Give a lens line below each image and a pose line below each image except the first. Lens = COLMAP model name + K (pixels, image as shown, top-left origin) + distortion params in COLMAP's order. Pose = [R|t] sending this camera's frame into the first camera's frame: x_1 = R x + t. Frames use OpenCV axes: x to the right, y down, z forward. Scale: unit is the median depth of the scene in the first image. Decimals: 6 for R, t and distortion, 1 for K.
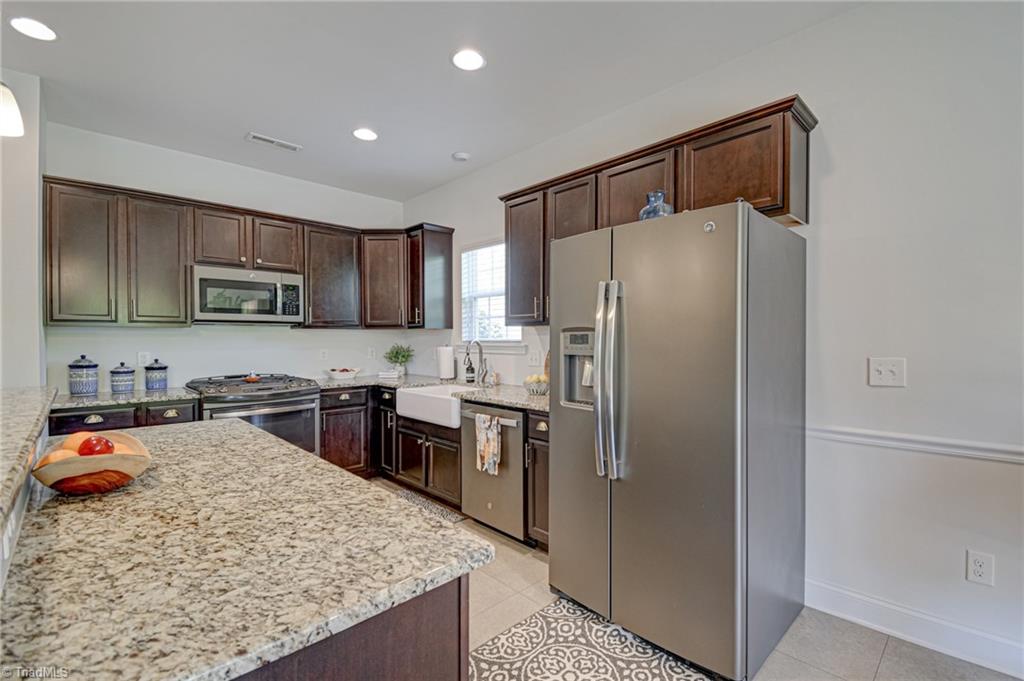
lens RADIAL K [[454.3, 0, 513.6], [0, 454.3, 340.7], [0, 0, 1]] dist [0.000618, -0.004363]
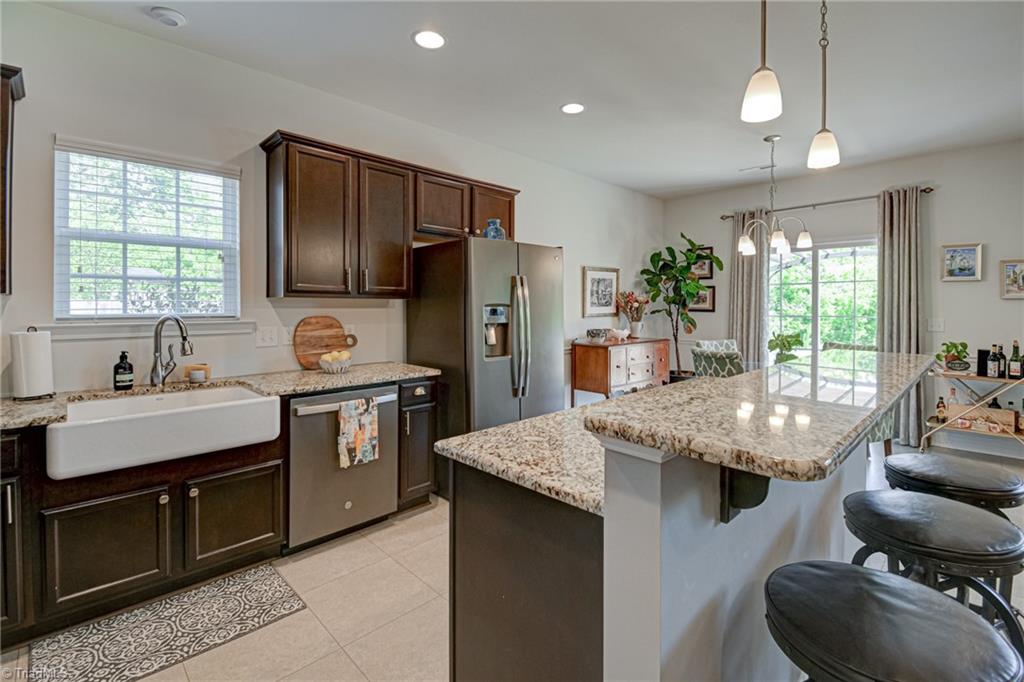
lens RADIAL K [[454.3, 0, 517.4], [0, 454.3, 307.8], [0, 0, 1]] dist [0.000618, -0.004363]
pose [[-0.011757, -0.005326, 0.999917, -0.947891], [0.008811, 0.999946, 0.005430, -0.016589], [-0.999892, 0.008874, -0.011709, 0.700434]]
